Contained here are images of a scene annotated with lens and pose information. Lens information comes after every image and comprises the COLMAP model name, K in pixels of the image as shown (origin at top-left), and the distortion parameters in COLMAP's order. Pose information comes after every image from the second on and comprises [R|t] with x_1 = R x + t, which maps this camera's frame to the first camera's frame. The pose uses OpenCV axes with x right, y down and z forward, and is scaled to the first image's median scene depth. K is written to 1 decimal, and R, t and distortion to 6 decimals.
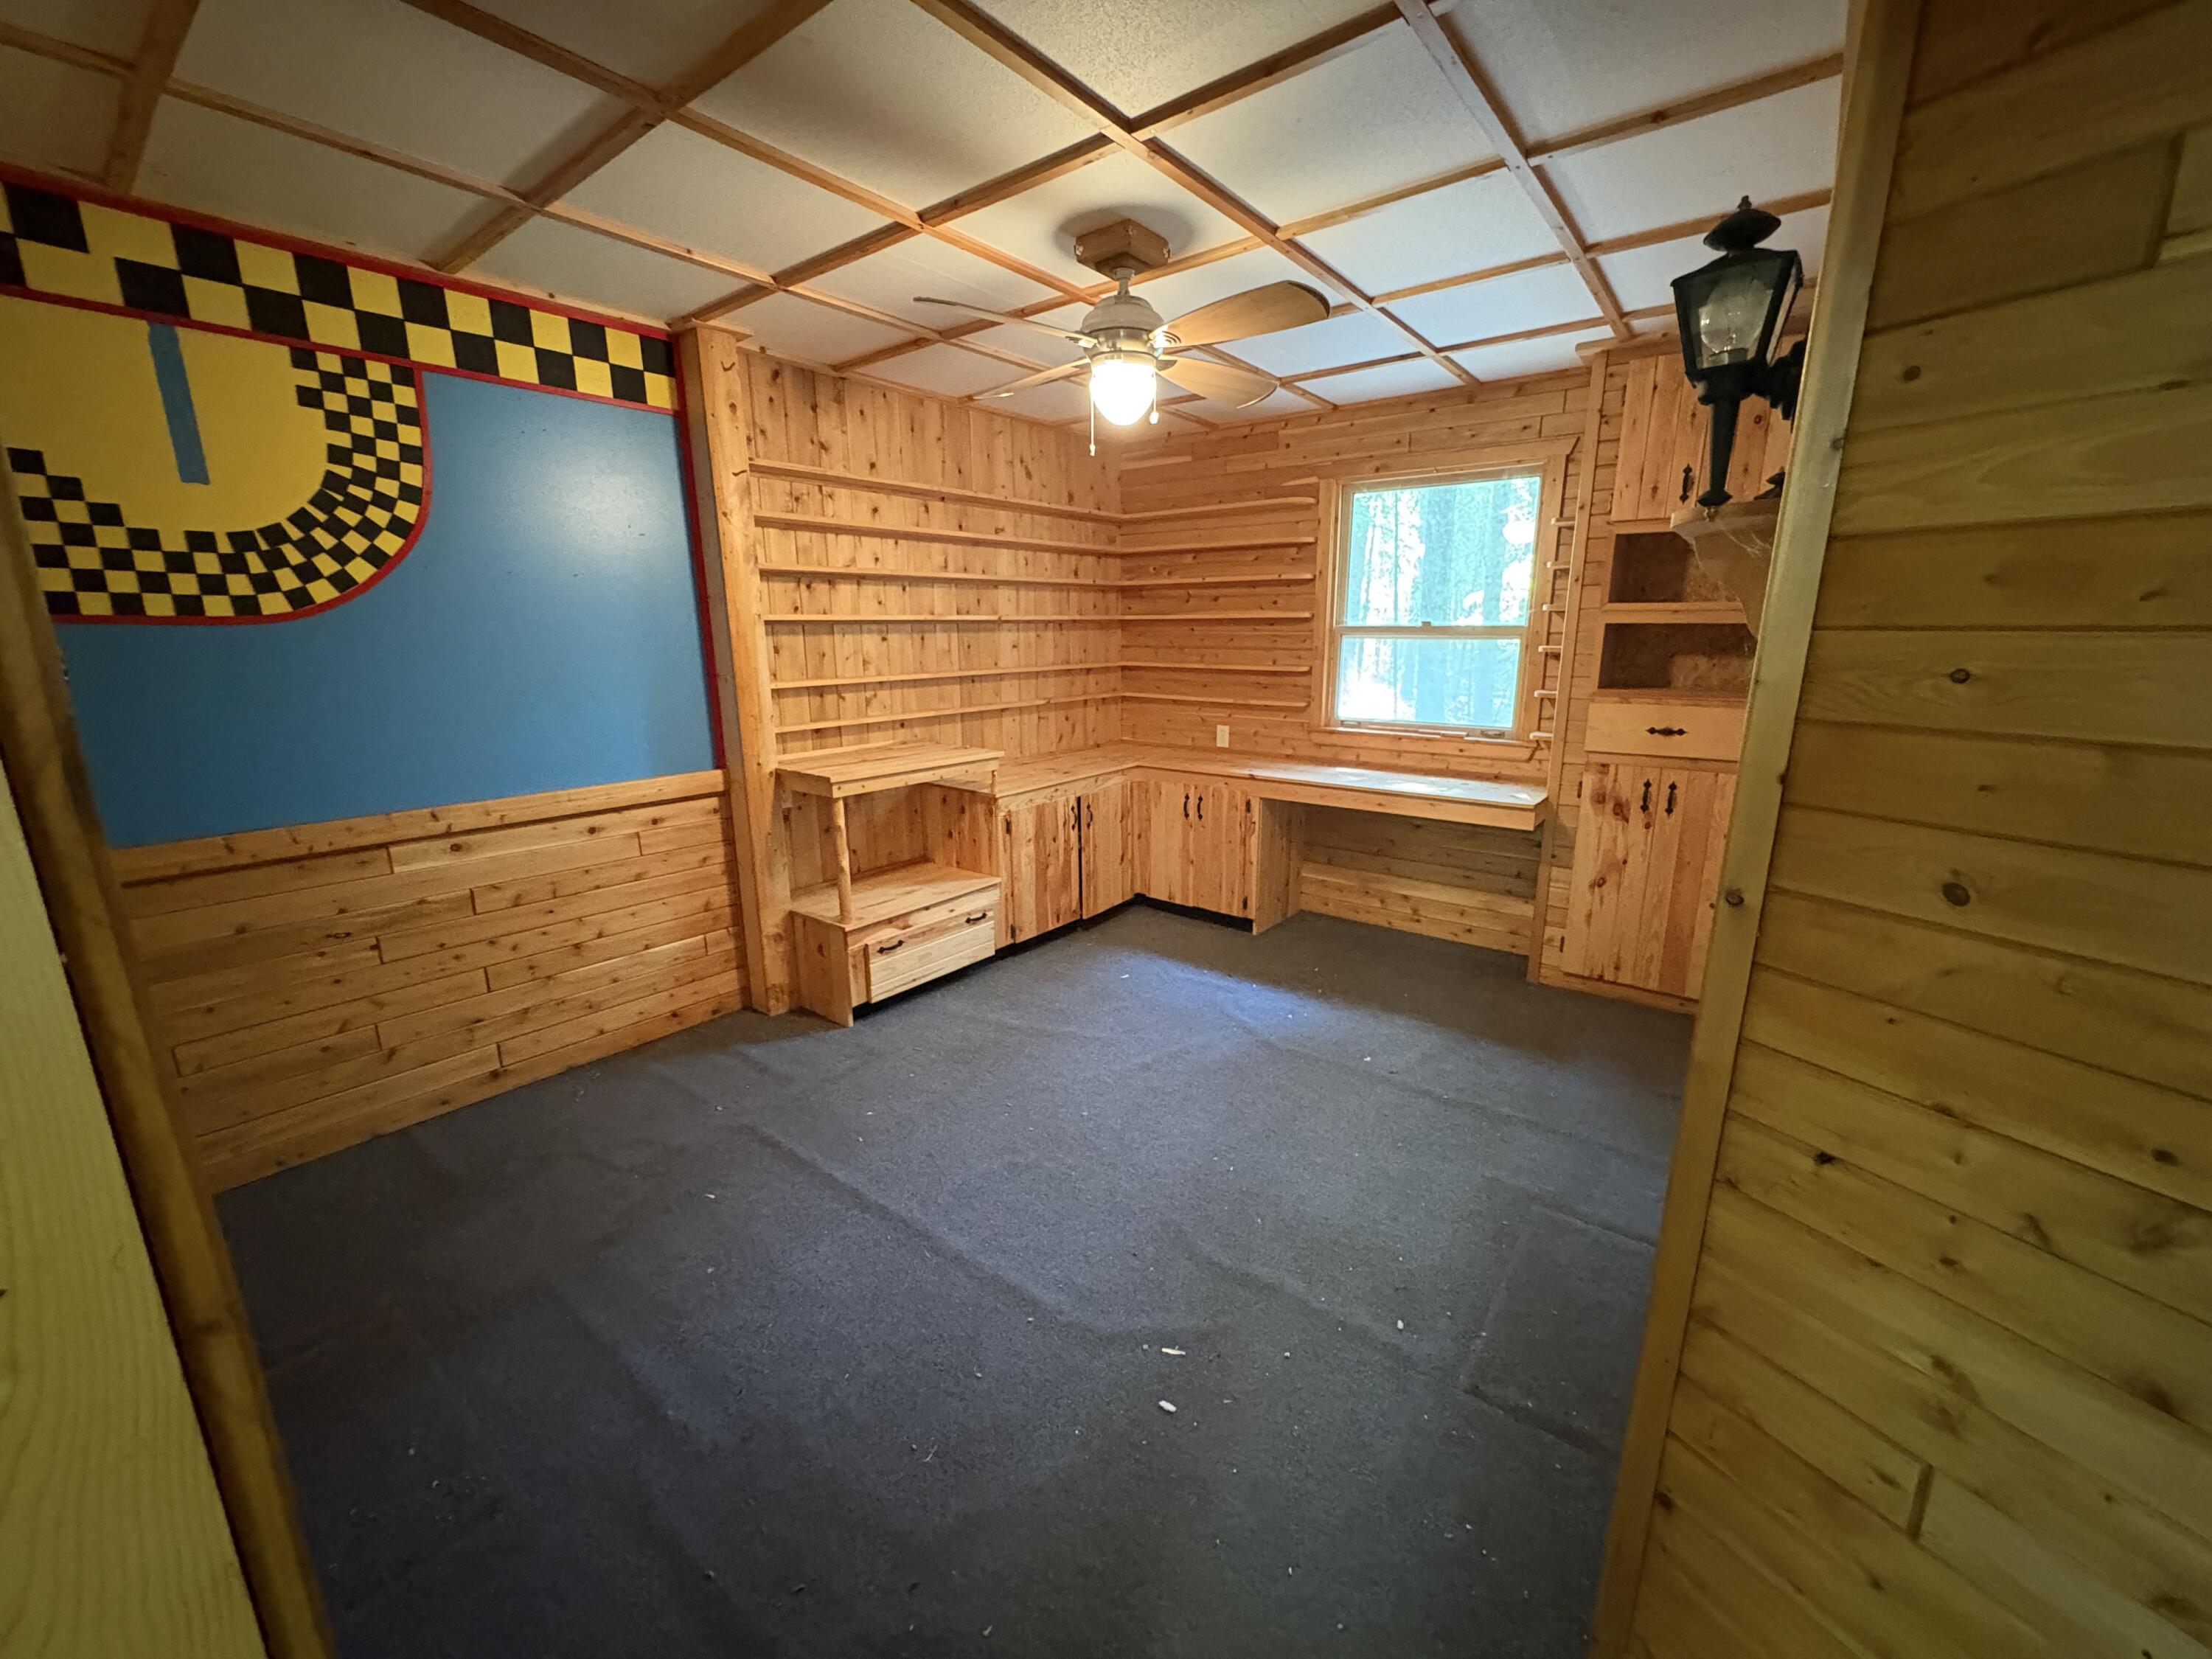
lens RADIAL K [[880.6, 0, 1102.0], [0, 880.6, 830.0], [0, 0, 1]] dist [0.002513, 0.000404]
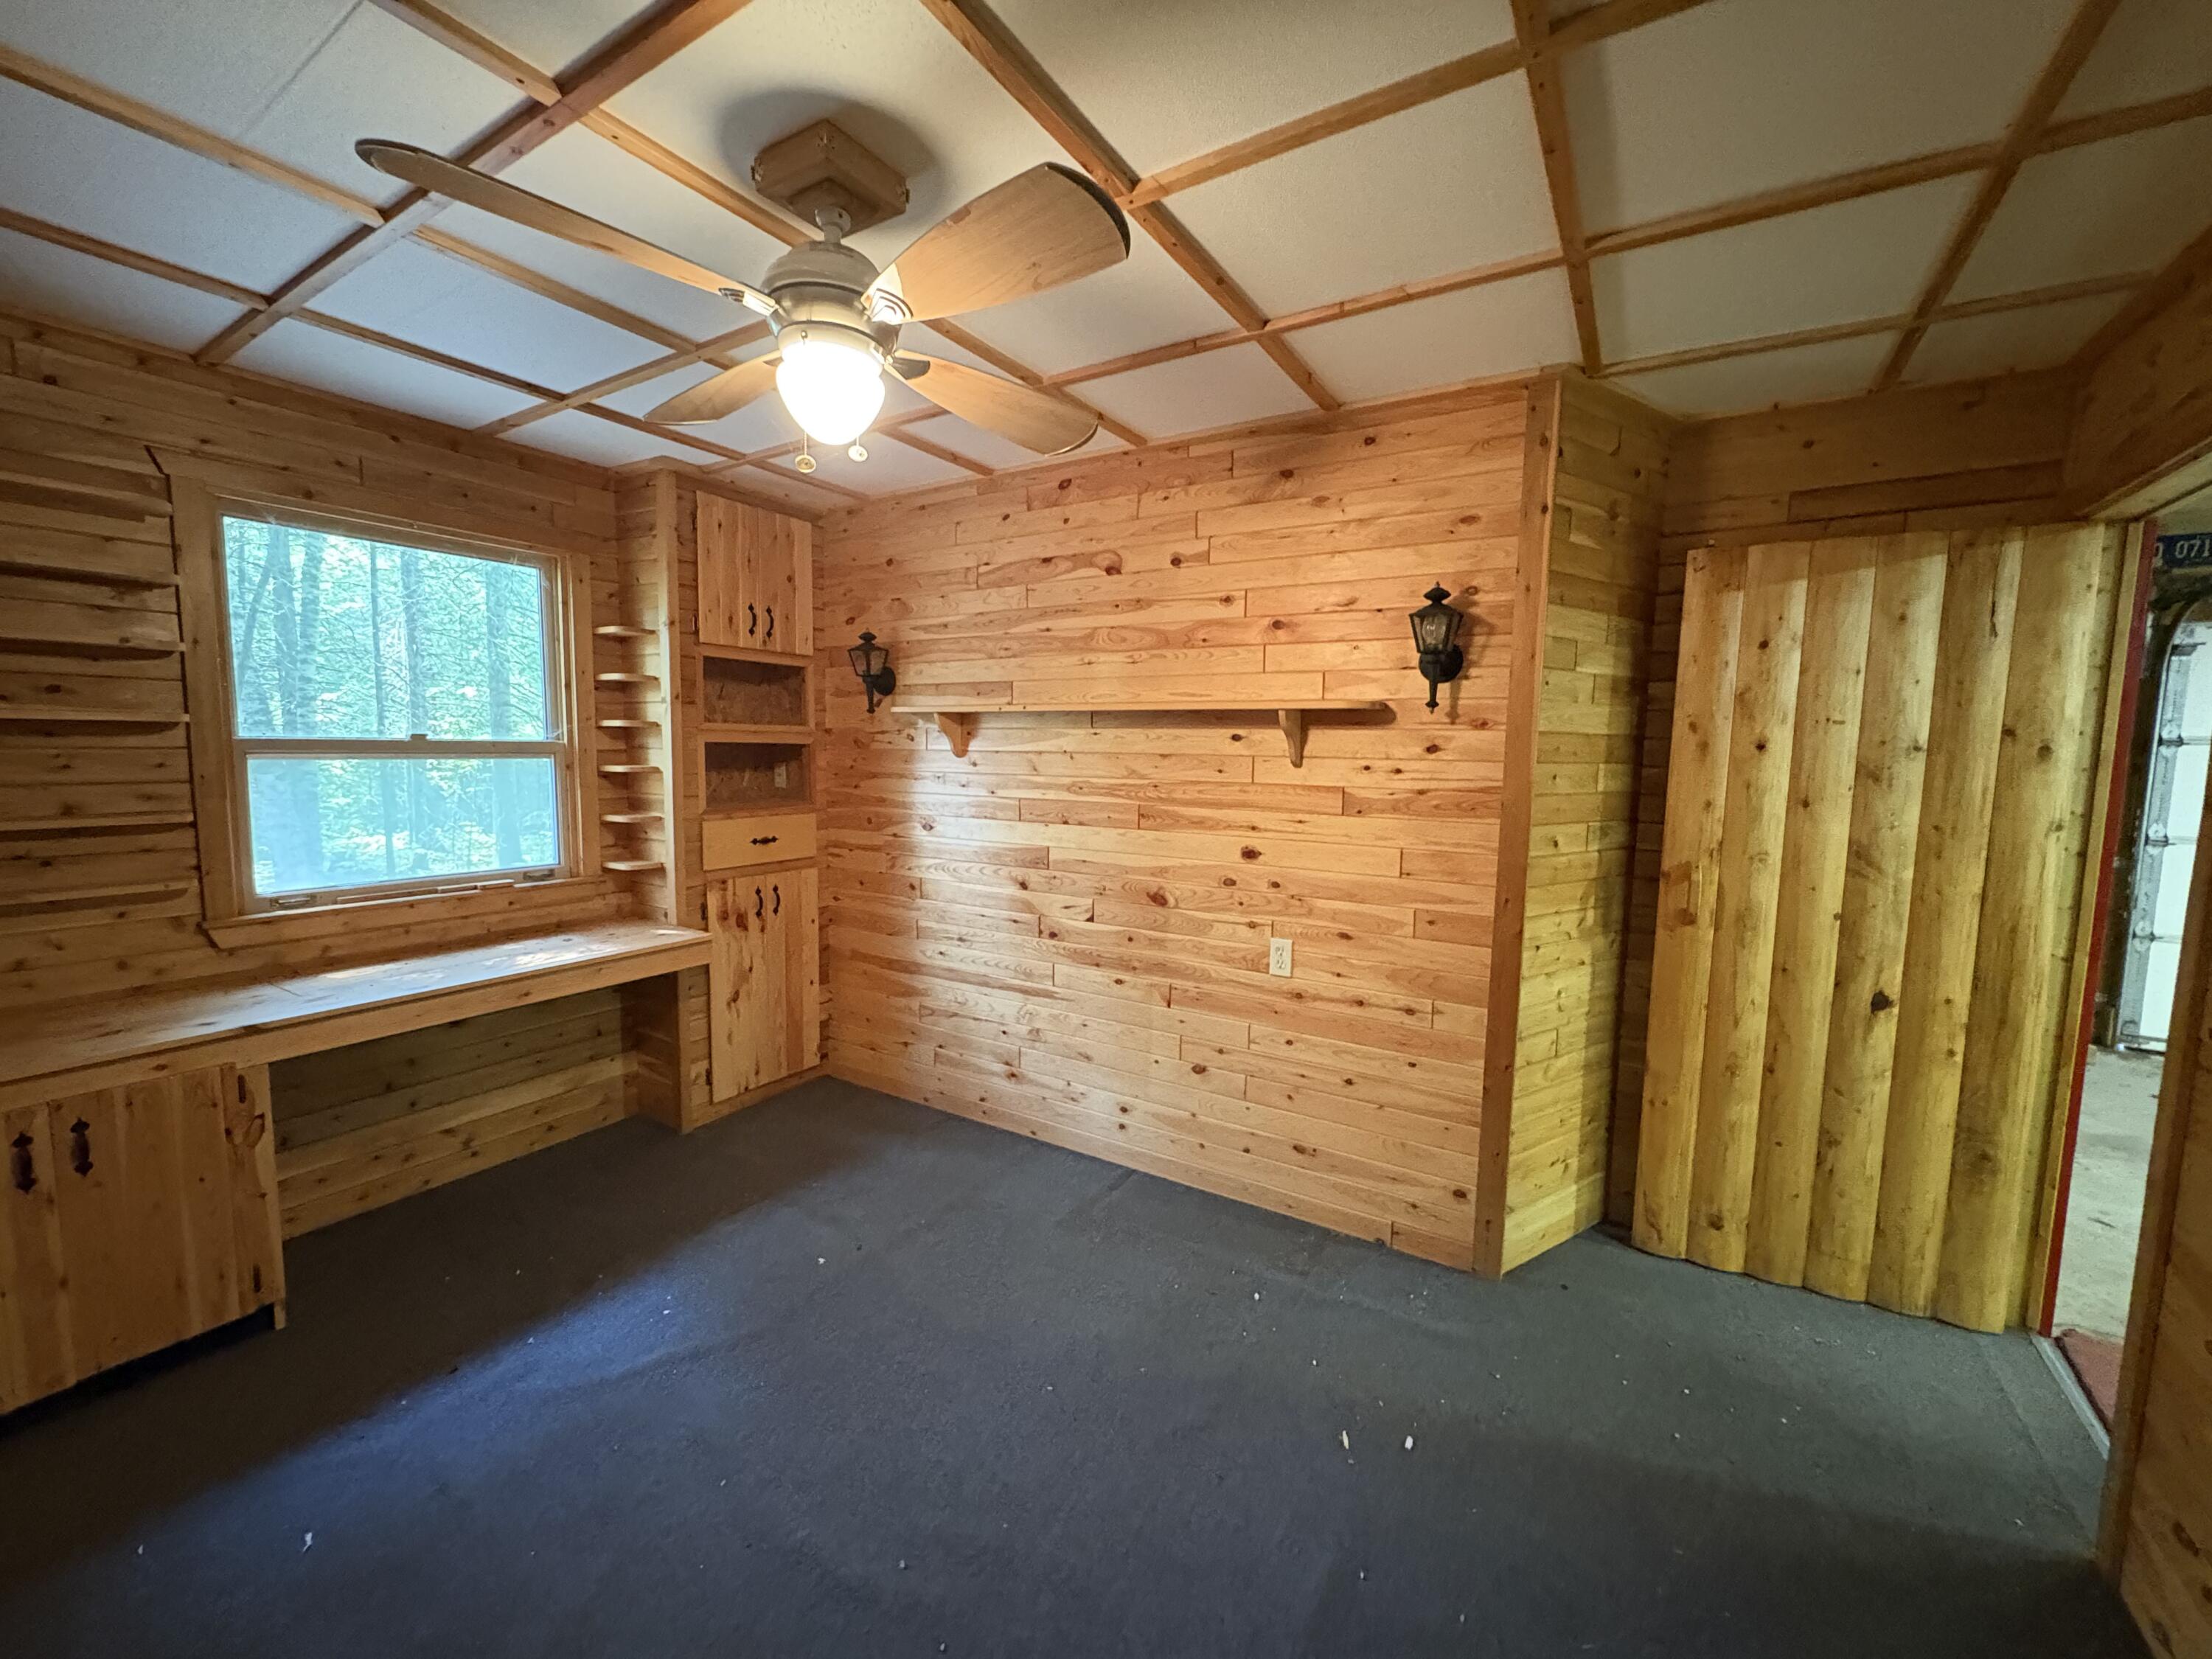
lens RADIAL K [[880.6, 0, 1103.0], [0, 880.6, 831.4], [0, 0, 1]] dist [0.002513, 0.000404]
pose [[-0.099790, -0.098224, 0.990148, -0.430359], [0.209055, 0.970834, 0.117377, -0.148210], [-0.972799, 0.218709, -0.076345, 0.614772]]
